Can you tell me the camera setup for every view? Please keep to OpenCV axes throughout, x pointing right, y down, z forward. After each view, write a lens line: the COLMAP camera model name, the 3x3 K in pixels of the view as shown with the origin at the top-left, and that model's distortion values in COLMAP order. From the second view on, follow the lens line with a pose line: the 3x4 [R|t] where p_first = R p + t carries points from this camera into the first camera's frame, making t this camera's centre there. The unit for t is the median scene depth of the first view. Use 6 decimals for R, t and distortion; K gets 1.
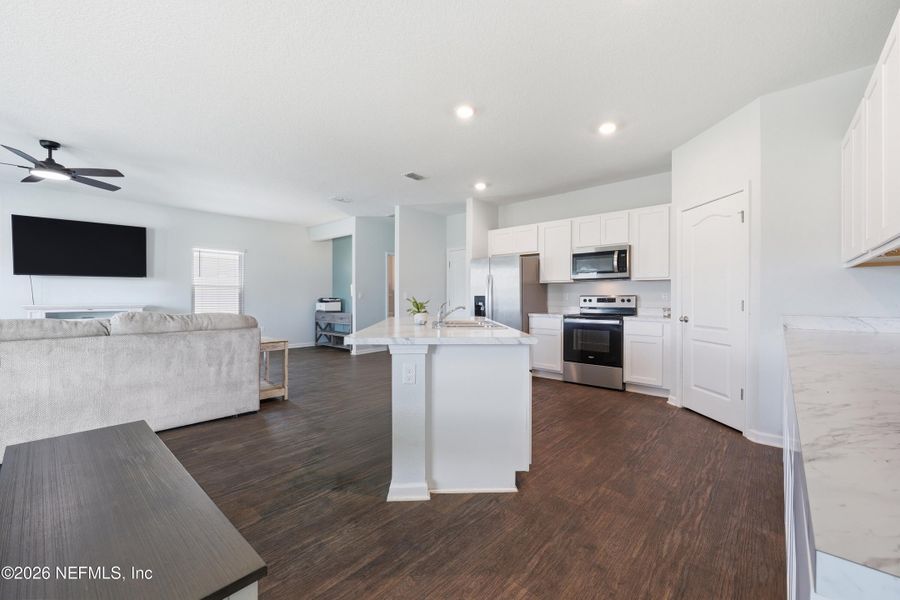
lens RADIAL K [[366.7, 0, 447.5], [0, 366.7, 297.9], [0, 0, 1]] dist [-0.001198, -0.000031]
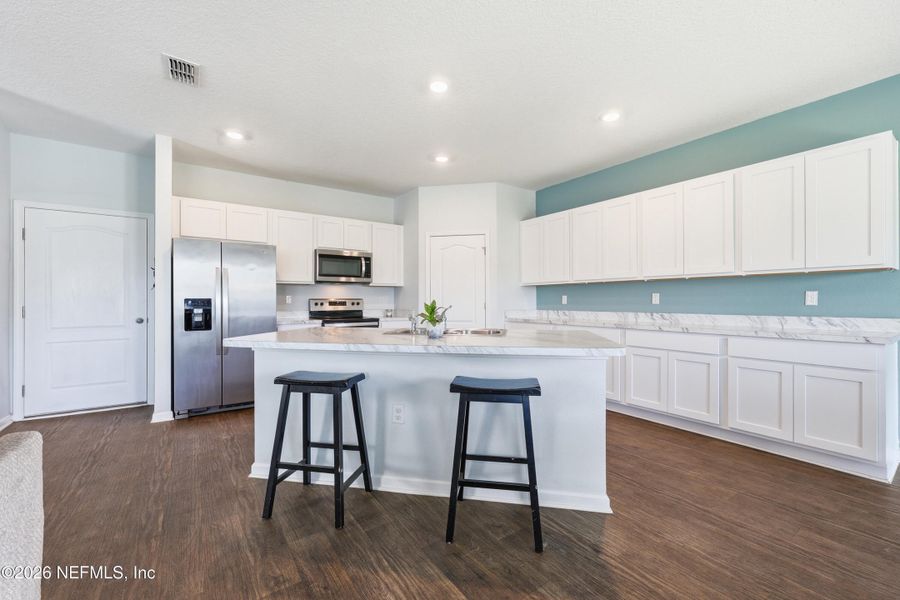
lens RADIAL K [[365.1, 0, 445.8], [0, 365.1, 299.7], [0, 0, 1]] dist [-0.001102, 0.000213]
pose [[0.231229, 0.001626, 0.972898, -0.516333], [0.002975, 0.999993, -0.002378, -0.001203], [-0.972895, 0.003445, 0.231222, 0.518746]]
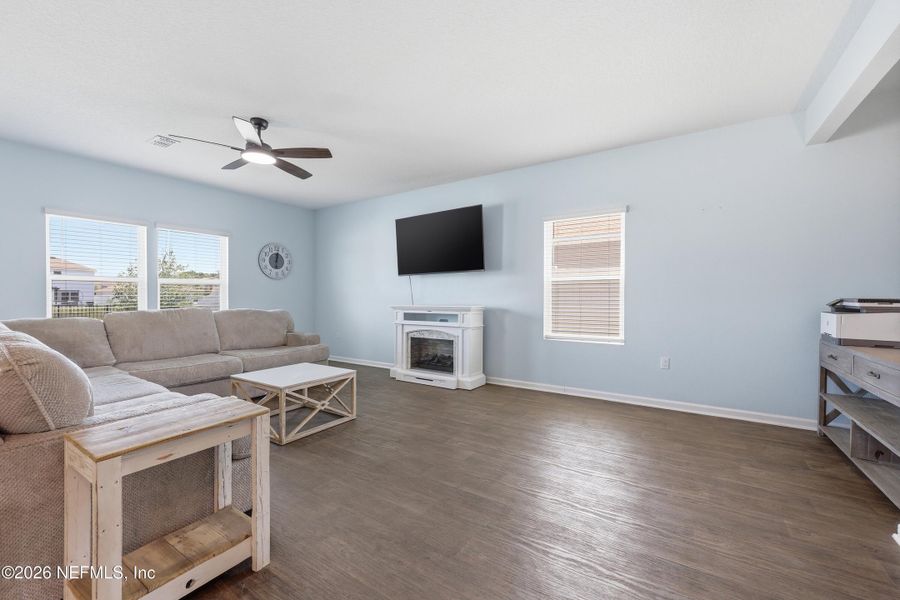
lens RADIAL K [[365.1, 0, 445.8], [0, 365.1, 299.7], [0, 0, 1]] dist [-0.001102, 0.000213]
pose [[0.155536, 0.006020, -0.987812, -0.114225], [-0.002194, 0.999981, 0.005748, -0.000822], [0.987828, 0.001274, 0.155546, 1.048999]]
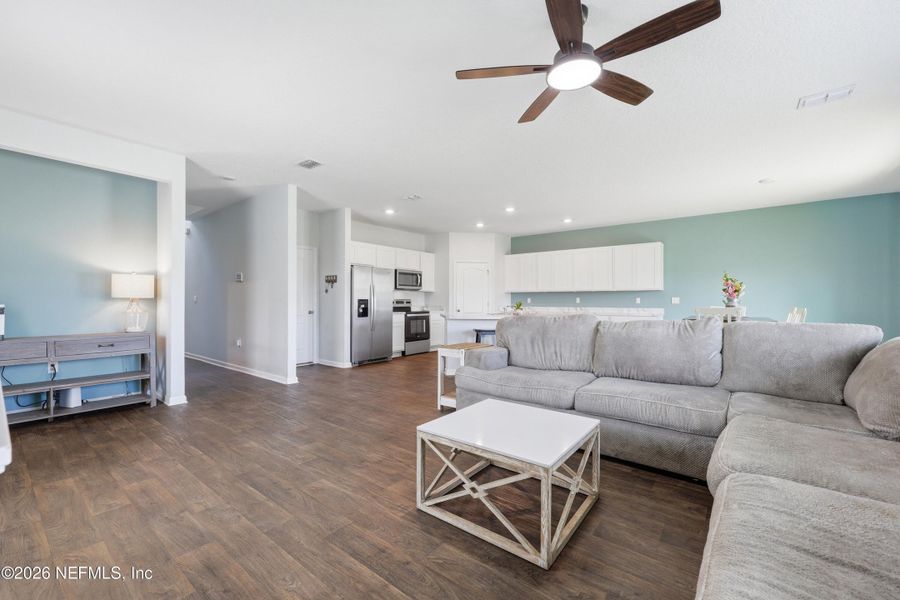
lens RADIAL K [[370.0, 0, 444.7], [0, 370.0, 299.7], [0, 0, 1]] dist [0.001100, -0.000107]
pose [[-0.062450, 0.001857, 0.998046, -1.293843], [-0.000989, 0.999998, -0.001923, -0.002886], [-0.998048, -0.001107, -0.062448, 0.980066]]
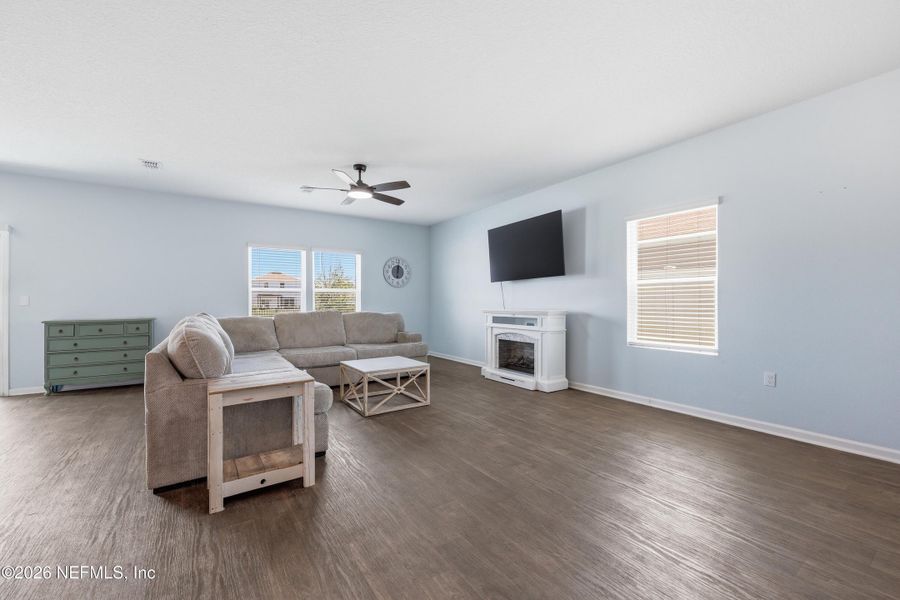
lens RADIAL K [[363.1, 0, 446.6], [0, 363.1, 302.9], [0, 0, 1]] dist [-0.000399, -0.000034]
pose [[-0.238140, 0.002559, -0.971227, -0.039160], [0.001501, 0.999996, 0.002266, -0.001394], [0.971230, -0.000918, -0.238143, 1.227957]]
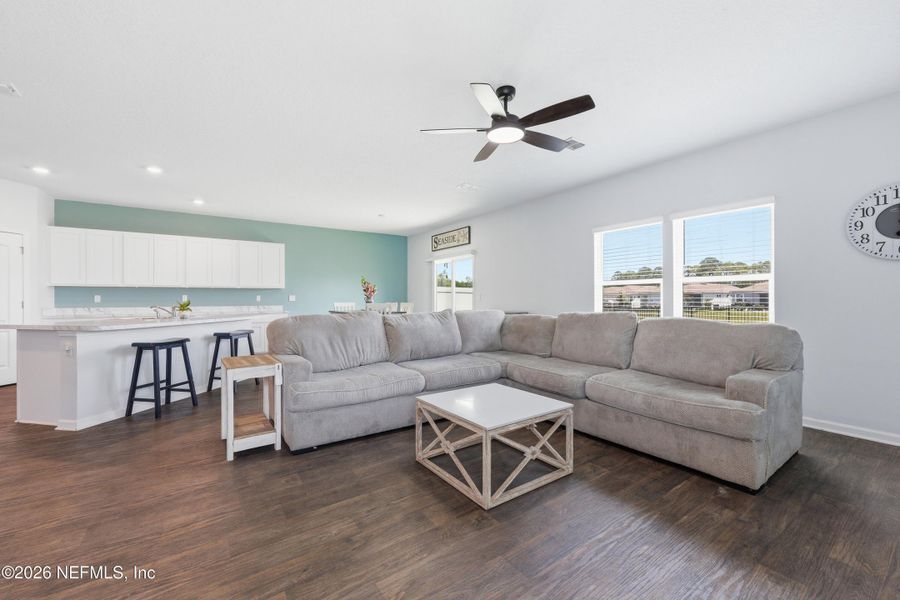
lens RADIAL K [[366.7, 0, 447.5], [0, 366.7, 297.9], [0, 0, 1]] dist [-0.001198, -0.000031]
pose [[-0.974562, 0.000924, 0.224116, -0.910469], [0.000924, 1.000000, -0.000106, -0.004002], [-0.224116, 0.000104, -0.974563, 1.405912]]
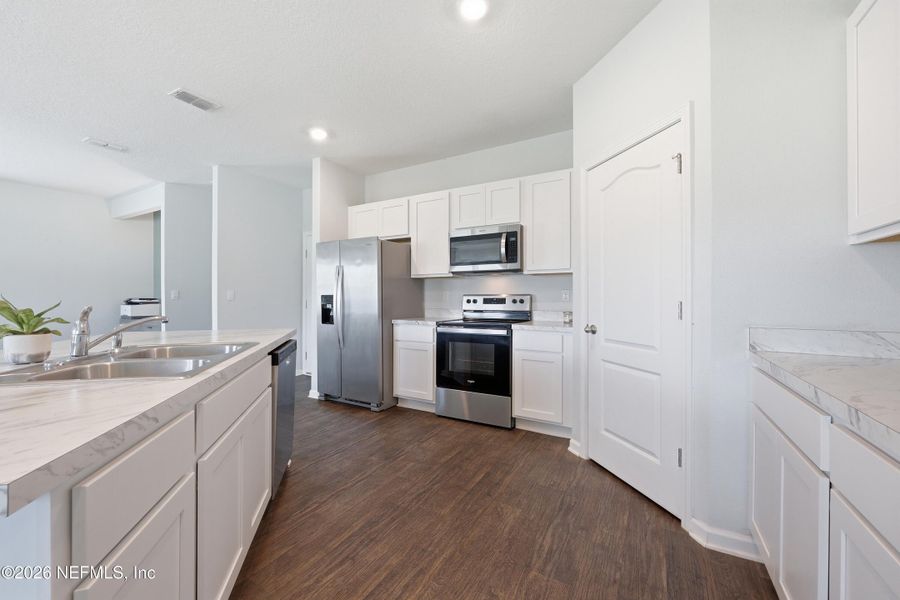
lens RADIAL K [[364.4, 0, 445.8], [0, 364.4, 296.1], [0, 0, 1]] dist [-0.000858, -0.000289]
pose [[0.977585, -0.000196, 0.210539, 0.195640], [0.001271, 0.999987, -0.004968, 0.000032], [-0.210536, 0.005125, 0.977573, 0.320984]]
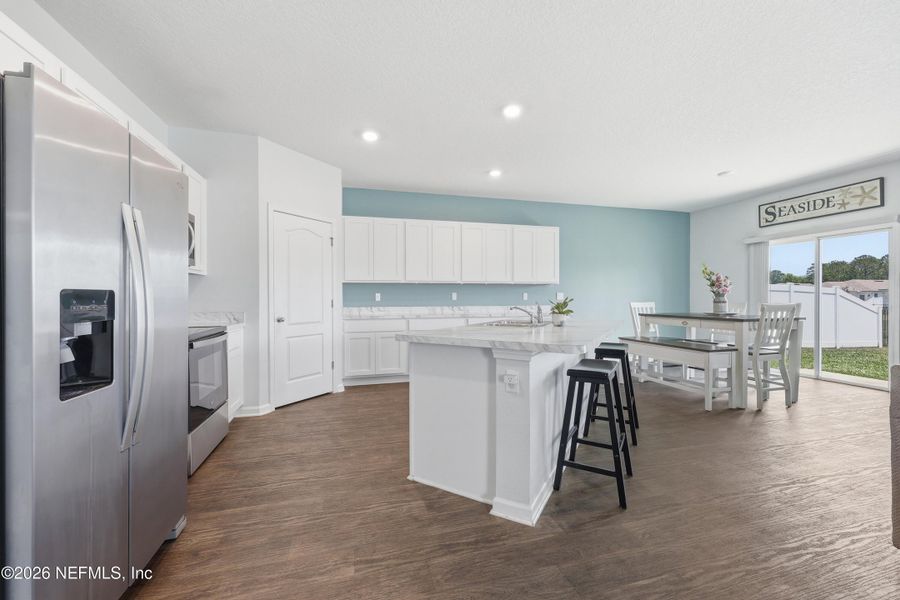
lens RADIAL K [[365.1, 0, 445.8], [0, 365.1, 299.7], [0, 0, 1]] dist [-0.001102, 0.000213]
pose [[-0.841745, -0.002182, 0.539871, -0.219688], [0.002119, 0.999971, 0.007345, -0.001810], [-0.539872, 0.007327, -0.841716, 1.273773]]
